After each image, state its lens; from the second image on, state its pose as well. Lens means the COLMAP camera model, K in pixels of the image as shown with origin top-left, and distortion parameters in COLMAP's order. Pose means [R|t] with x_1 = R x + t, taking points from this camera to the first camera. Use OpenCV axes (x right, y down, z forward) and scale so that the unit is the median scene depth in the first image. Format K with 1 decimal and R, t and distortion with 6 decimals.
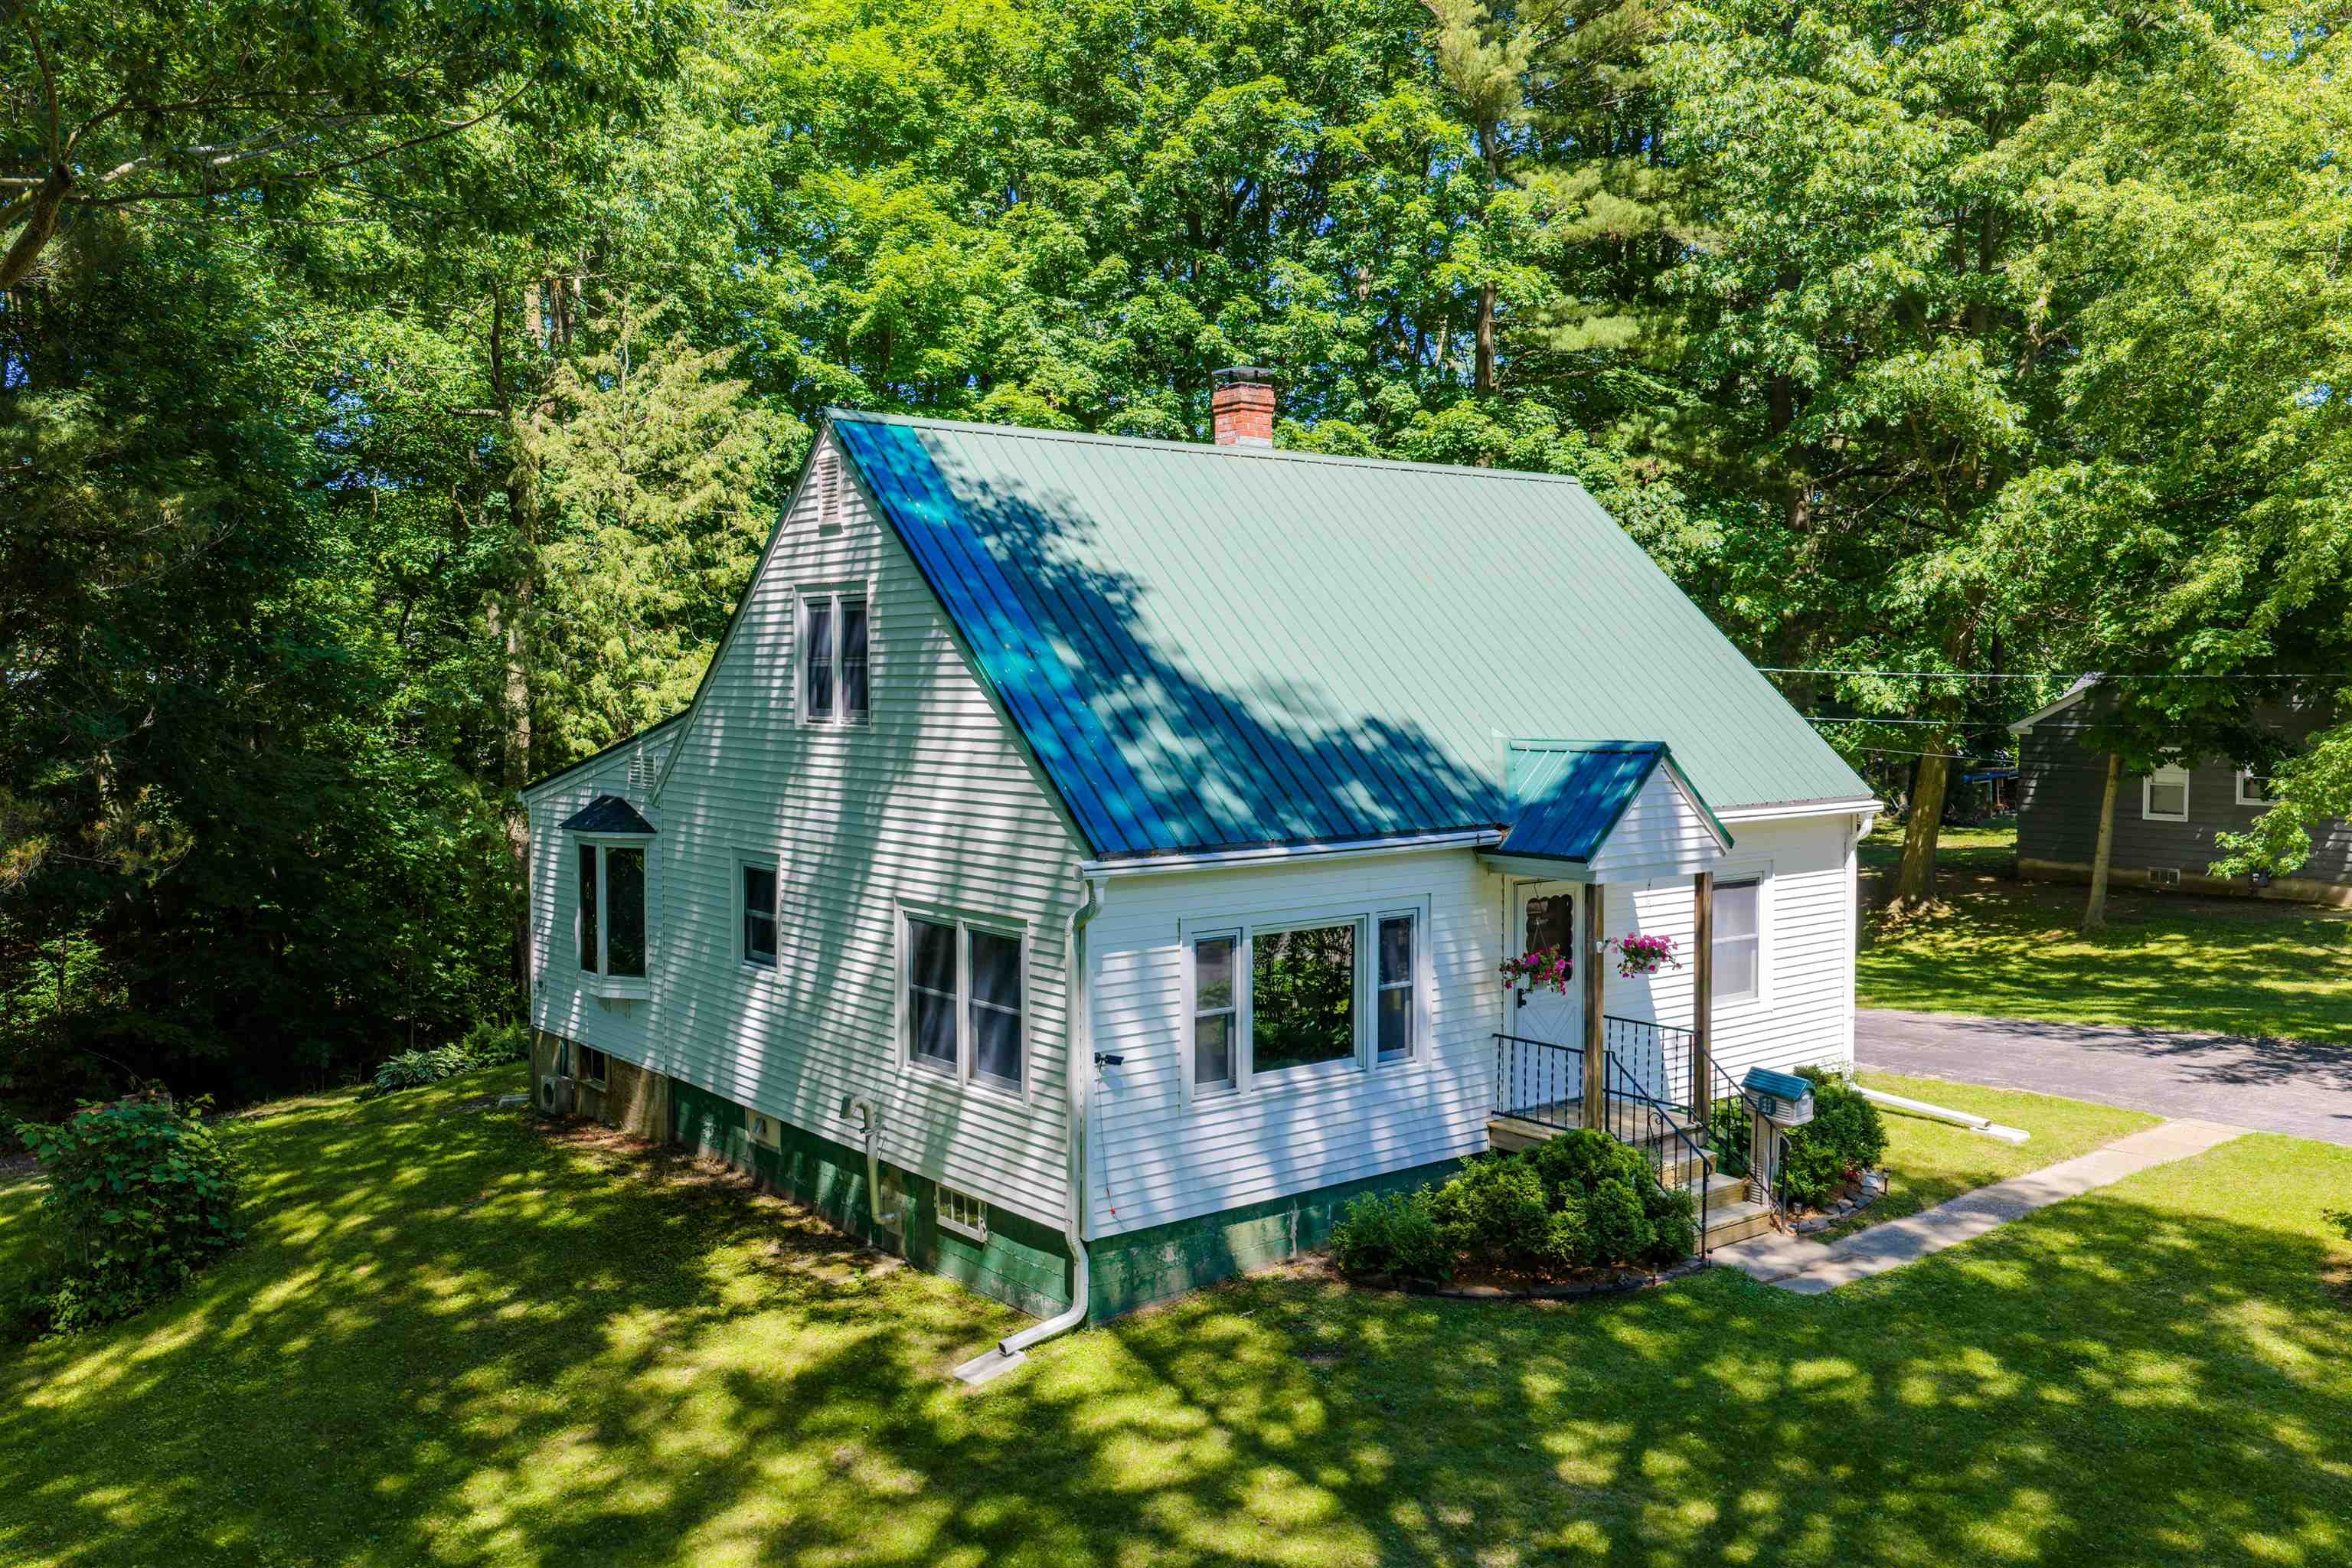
lens RADIAL K [[1930.4, 0, 1168.7], [0, 1930.4, 787.2], [0, 0, 1]] dist [-0.005944, -0.007286]
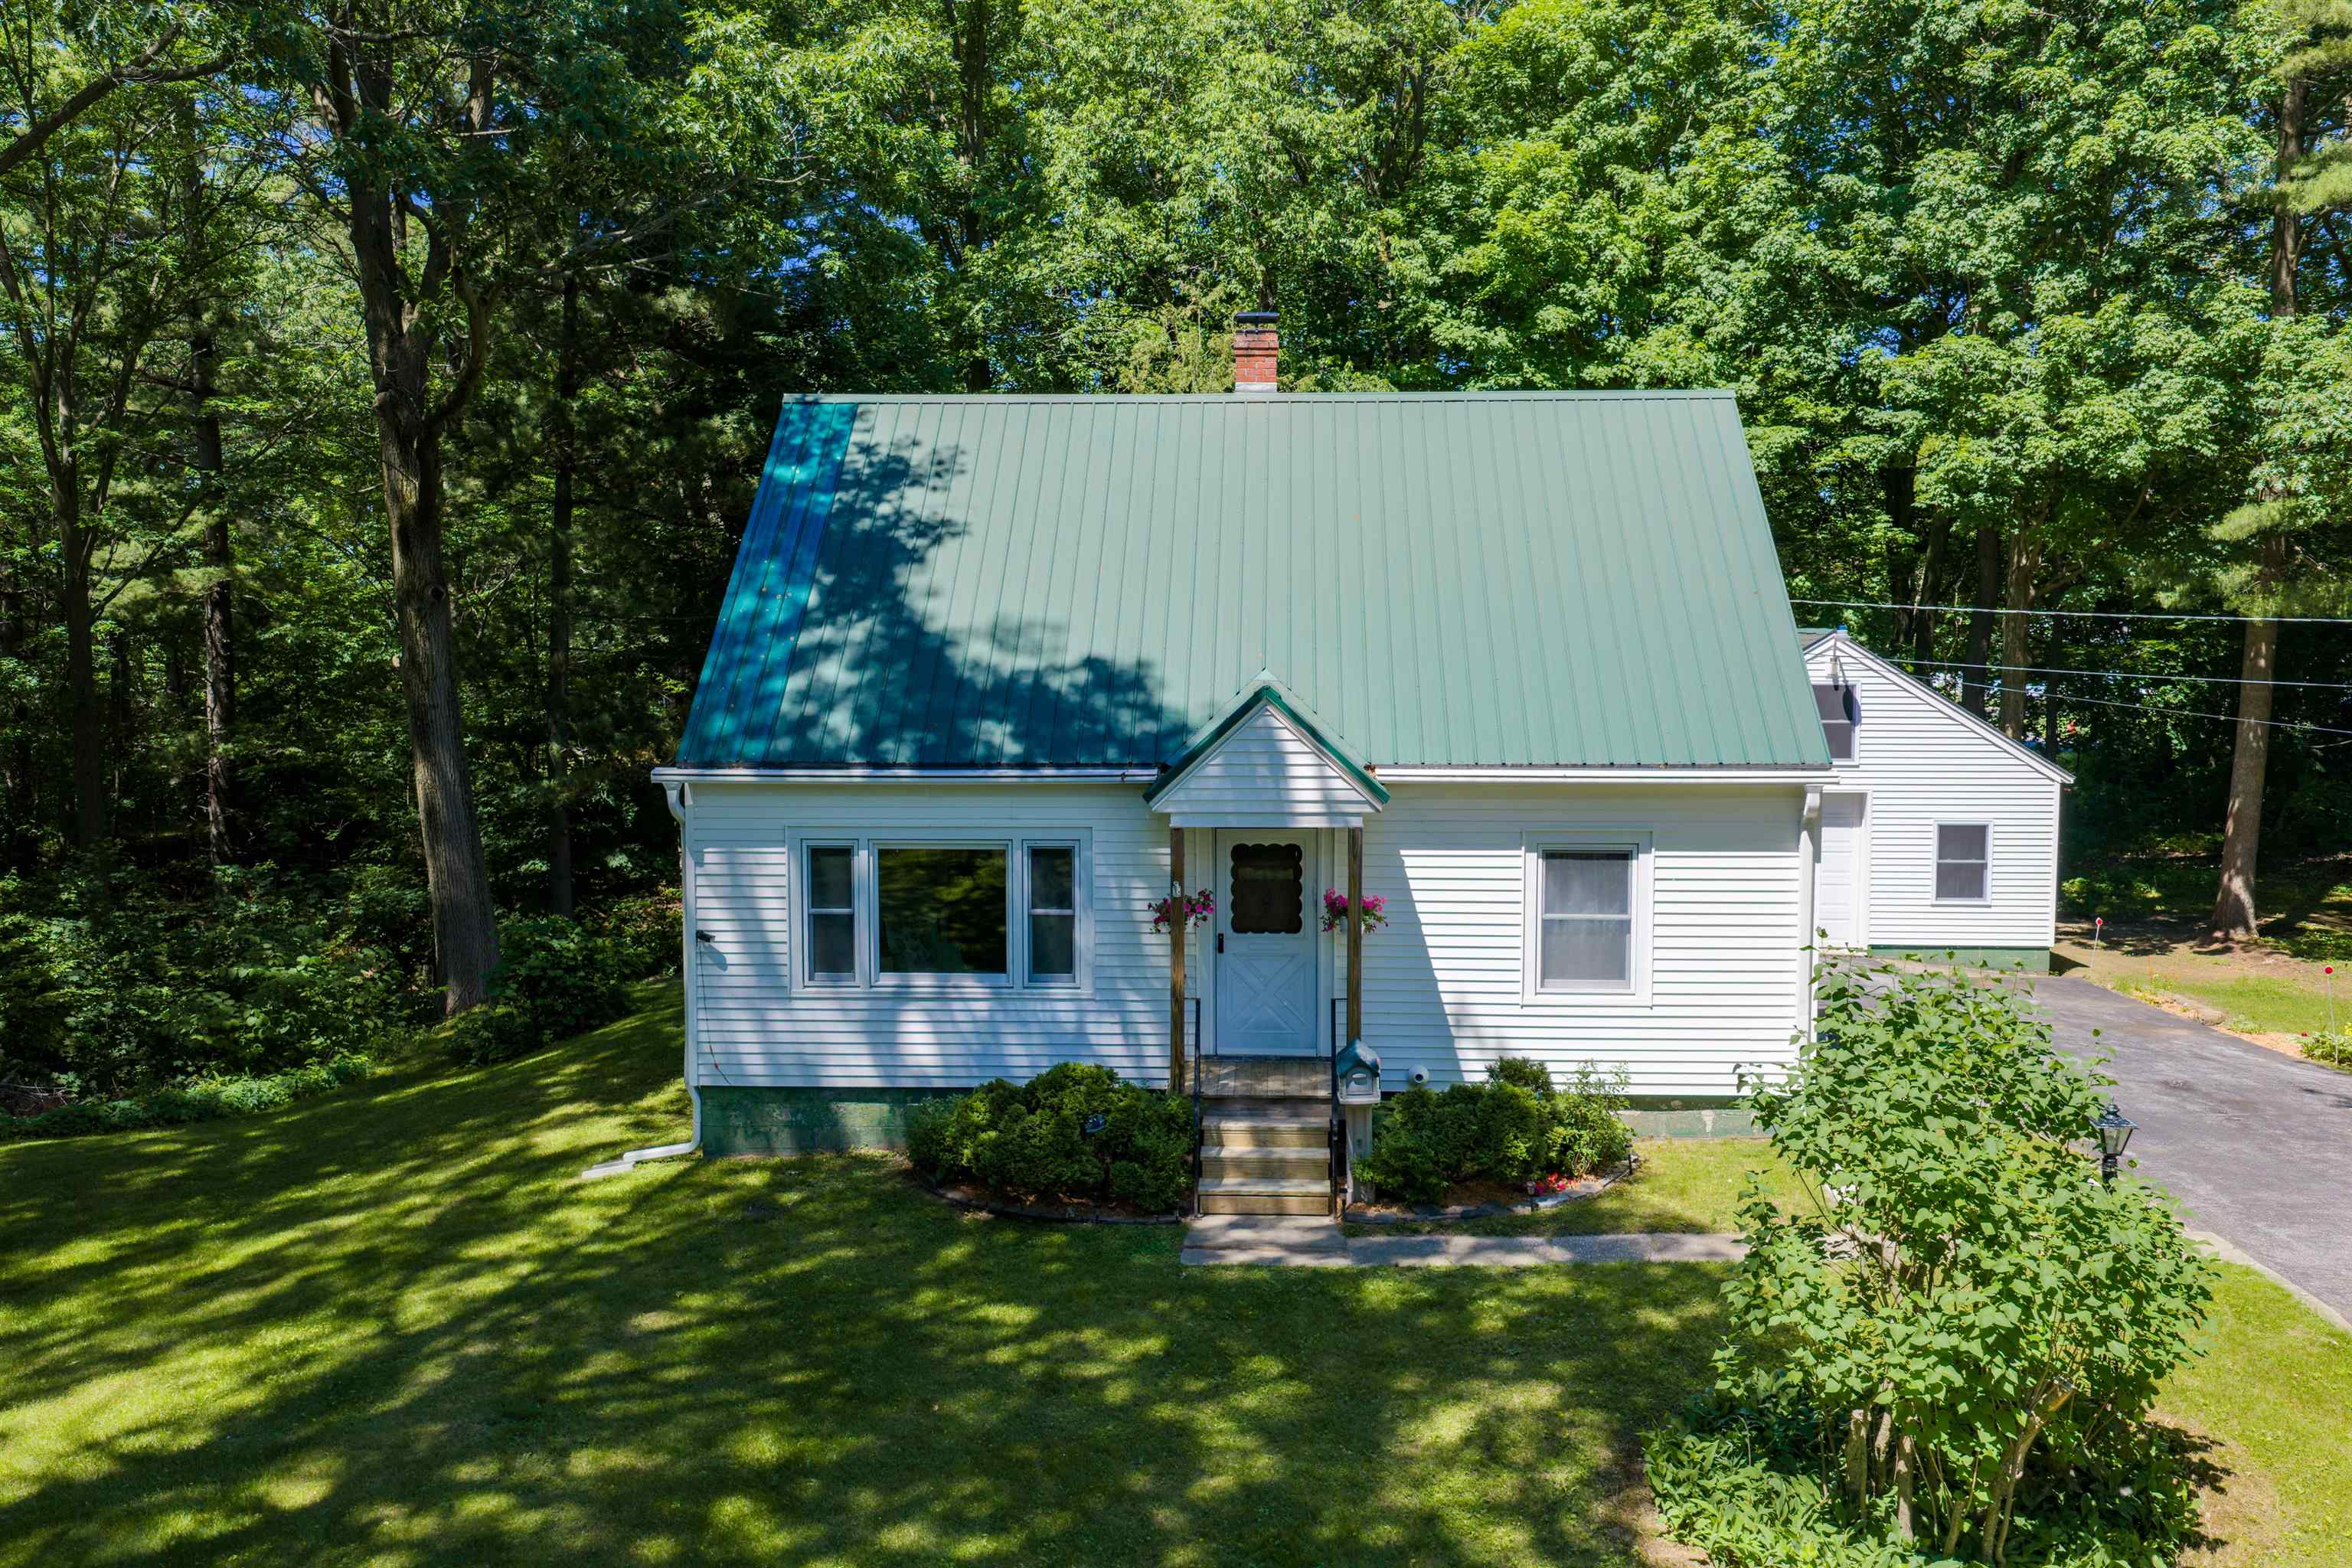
lens RADIAL K [[1930.4, 0, 1168.7], [0, 1930.4, 787.2], [0, 0, 1]] dist [-0.005944, -0.007286]
pose [[0.759434, 0.051440, -0.648548, 0.855472], [-0.039224, 0.998676, 0.033281, -0.002432], [0.649401, 0.000164, 0.760446, 0.253830]]
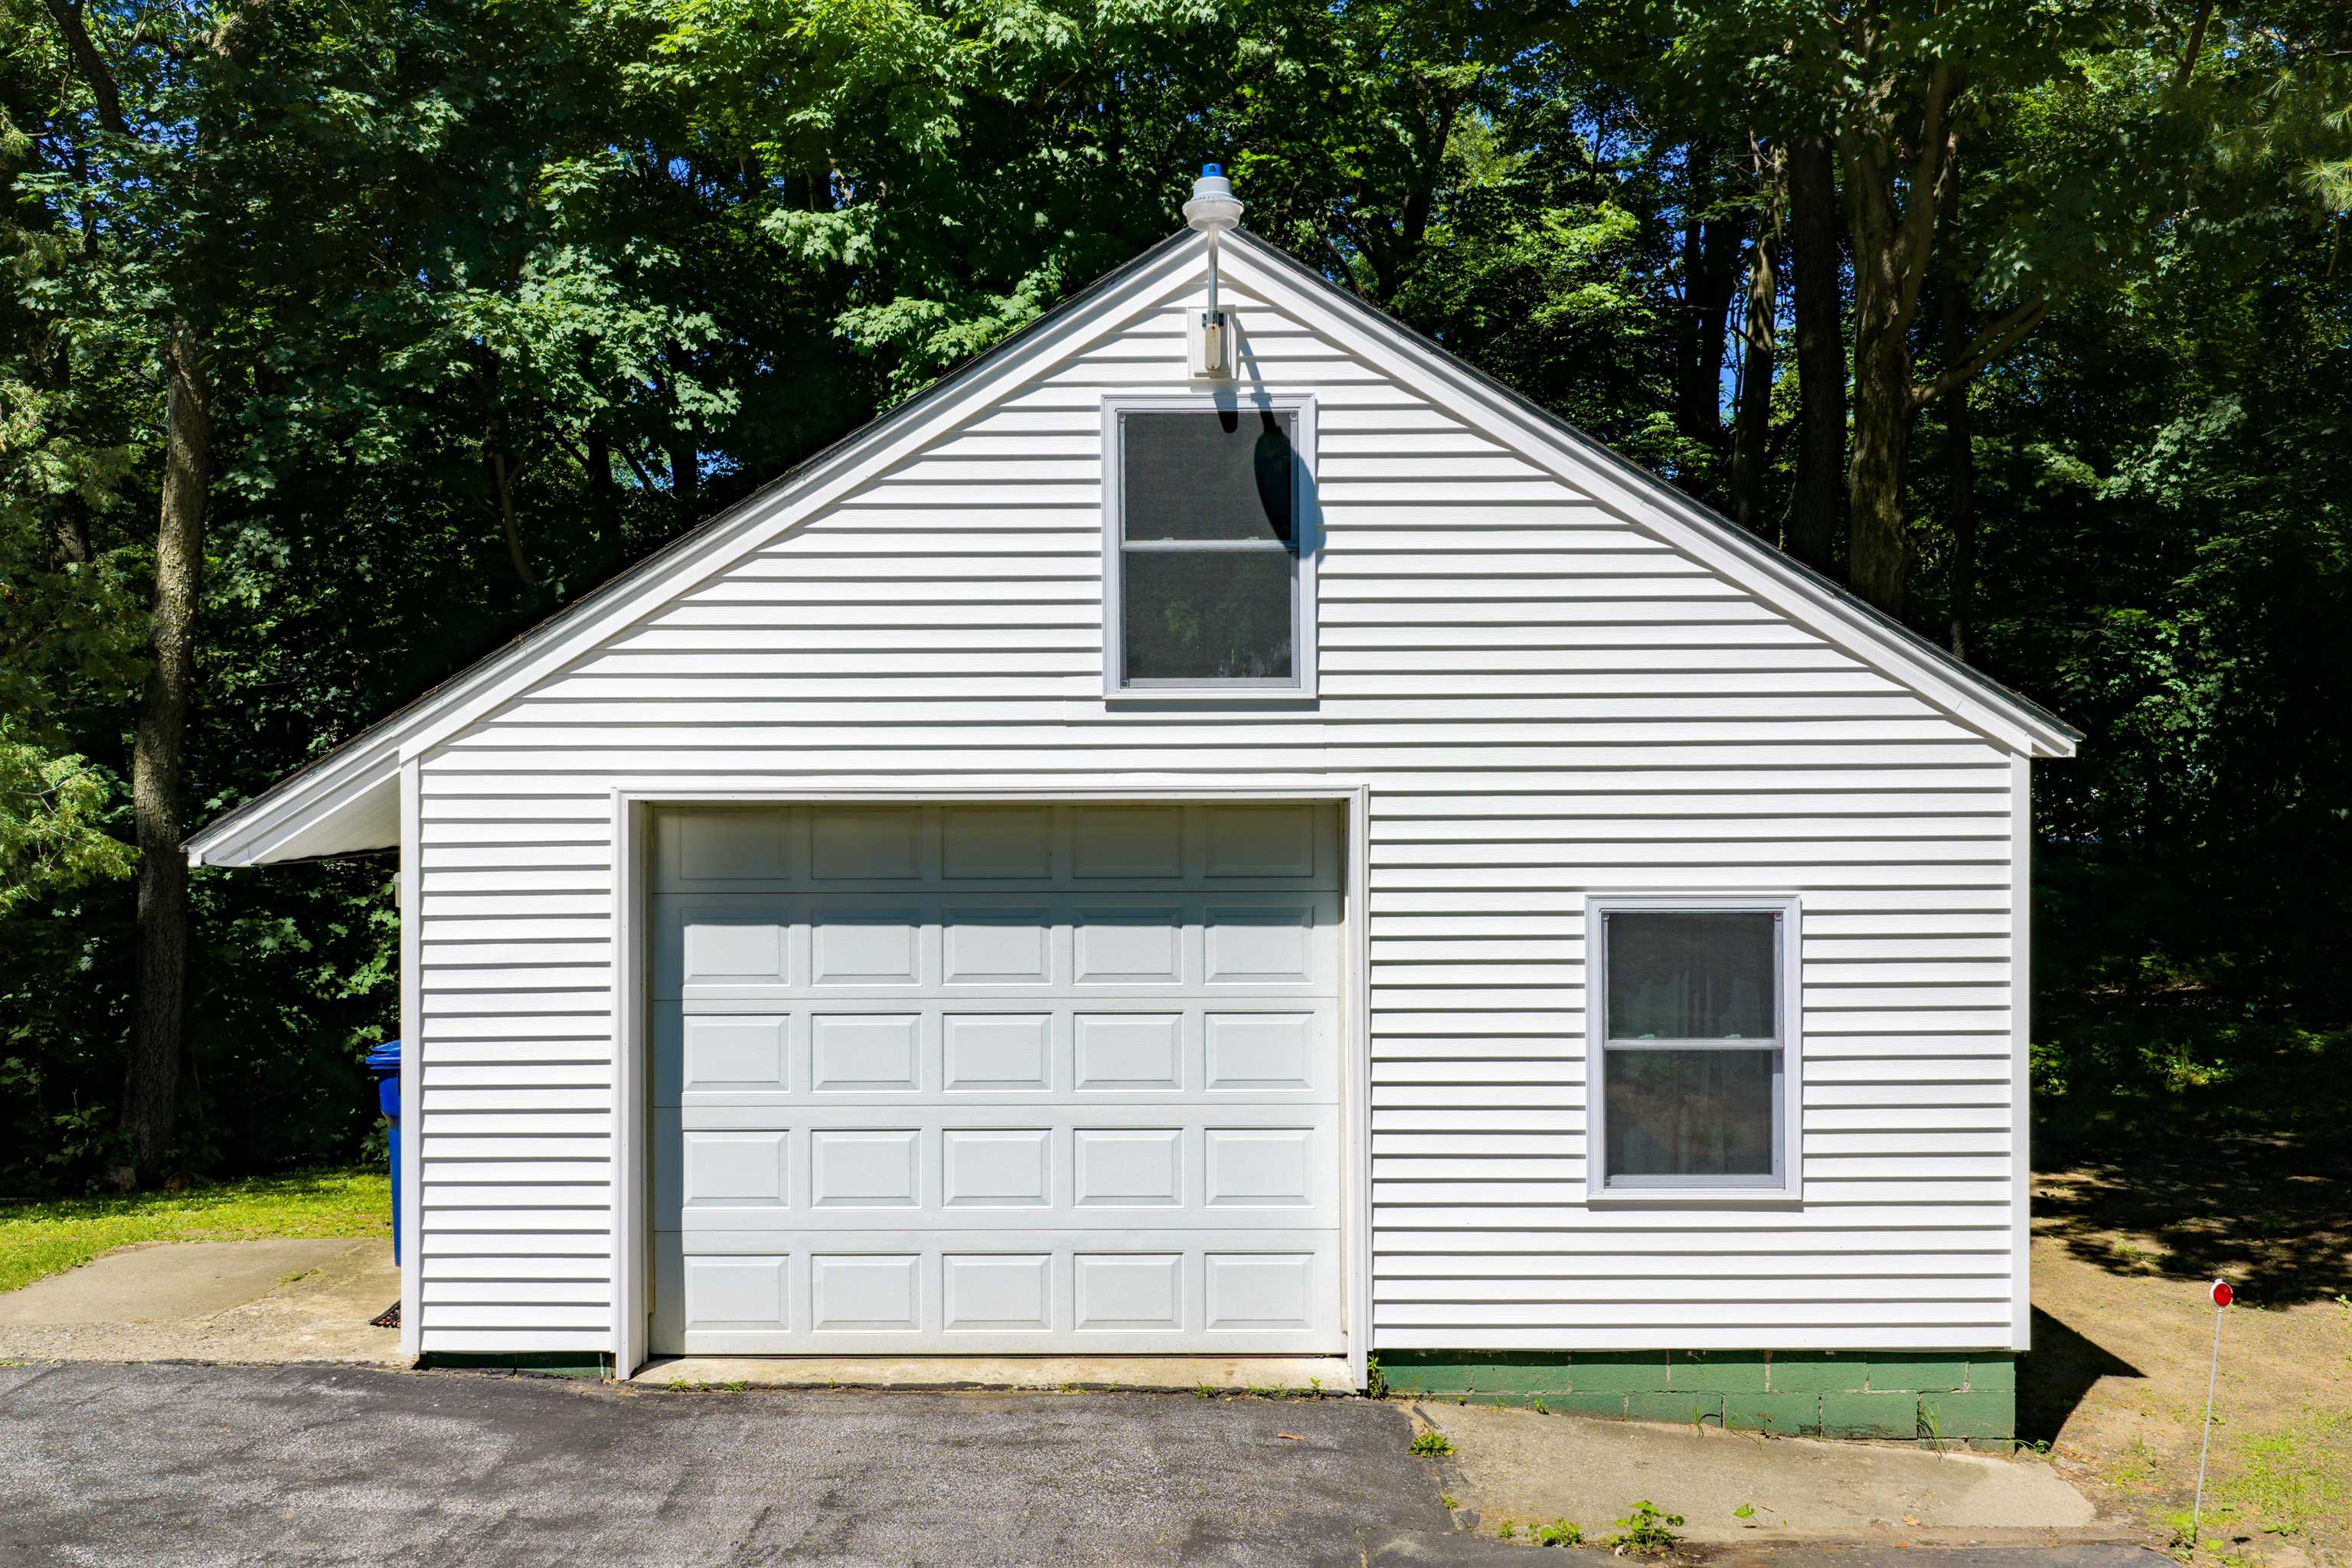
lens RADIAL K [[1934.0, 0, 1181.6], [0, 1934.0, 772.7], [0, 0, 1]] dist [0.001587, -0.009436]
pose [[0.788423, -0.000658, -0.615134, 0.478298], [-0.033535, 0.998466, -0.044050, 0.051248], [0.614219, 0.055359, 0.787191, 1.554447]]
